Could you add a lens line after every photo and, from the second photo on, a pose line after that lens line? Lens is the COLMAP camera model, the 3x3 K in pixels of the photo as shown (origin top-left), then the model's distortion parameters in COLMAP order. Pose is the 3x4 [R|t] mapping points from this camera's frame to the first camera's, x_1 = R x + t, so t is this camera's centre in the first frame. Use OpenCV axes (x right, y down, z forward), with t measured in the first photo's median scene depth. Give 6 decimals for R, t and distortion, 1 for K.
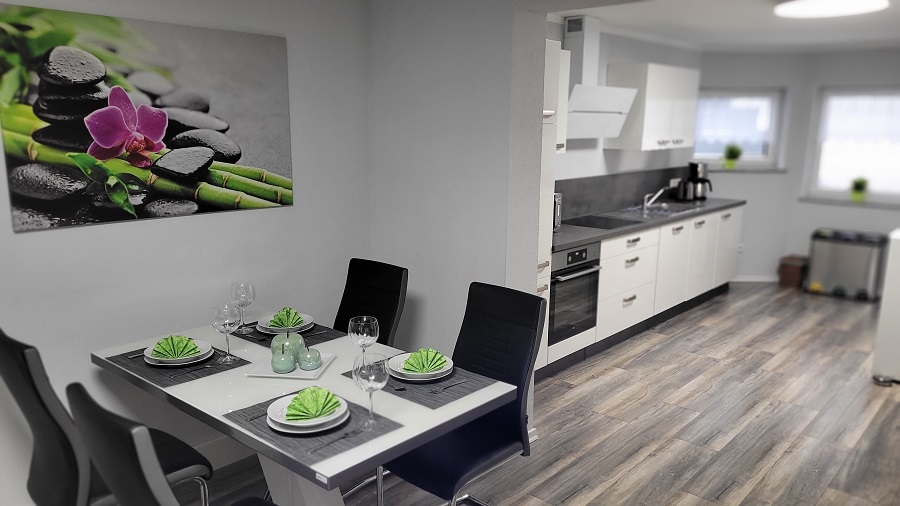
lens RADIAL K [[682.1, 0, 450.0], [0, 682.1, 253.0], [0, 0, 1]] dist [0.016787, -0.005548]
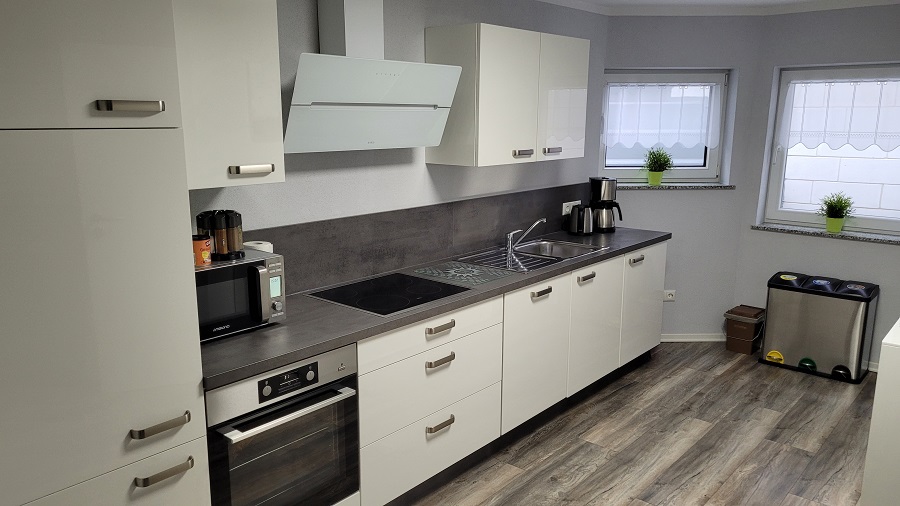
lens RADIAL K [[682.1, 0, 450.0], [0, 682.1, 253.0], [0, 0, 1]] dist [0.016787, -0.005548]
pose [[0.999906, -0.009828, 0.009593, 0.224985], [0.009743, 0.999913, 0.008862, -0.071602], [-0.009679, -0.008768, 0.999915, 0.350913]]
